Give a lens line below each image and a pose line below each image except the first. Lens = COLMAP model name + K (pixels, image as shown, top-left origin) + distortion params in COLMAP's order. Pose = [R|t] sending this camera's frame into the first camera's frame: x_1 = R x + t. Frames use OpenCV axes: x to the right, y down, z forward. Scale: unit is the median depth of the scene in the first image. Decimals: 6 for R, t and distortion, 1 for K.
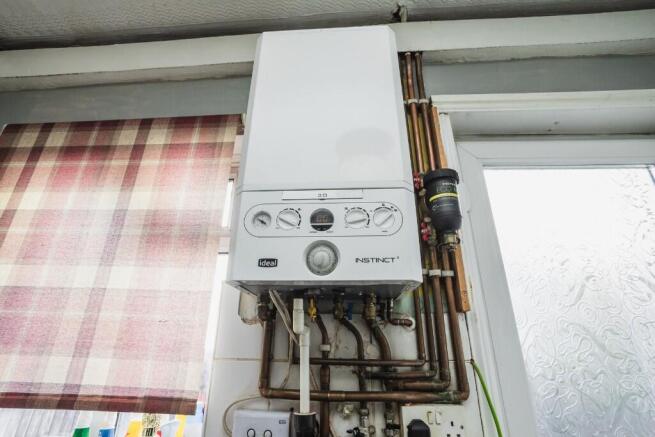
lens RADIAL K [[315.9, 0, 327.9], [0, 315.9, 222.2], [0, 0, 1]] dist [-0.023528, 0.006932]
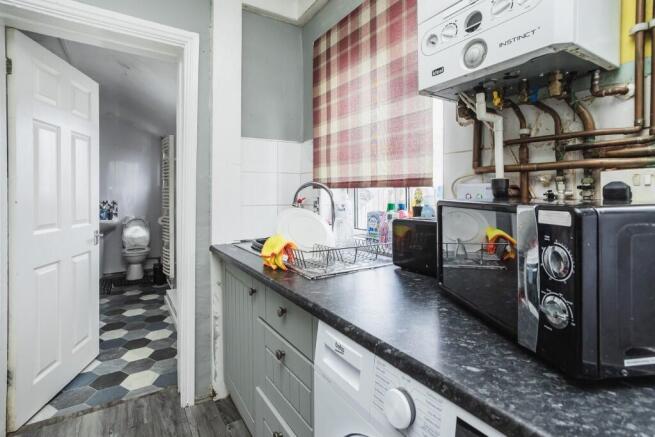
lens RADIAL K [[315.9, 0, 317.2], [0, 315.9, 194.3], [0, 0, 1]] dist [-0.023528, 0.006932]
pose [[0.574494, -0.008414, -0.818465, 0.512112], [0.311208, 0.927095, 0.208911, 0.141609], [0.757037, -0.374731, 0.535230, -0.283227]]
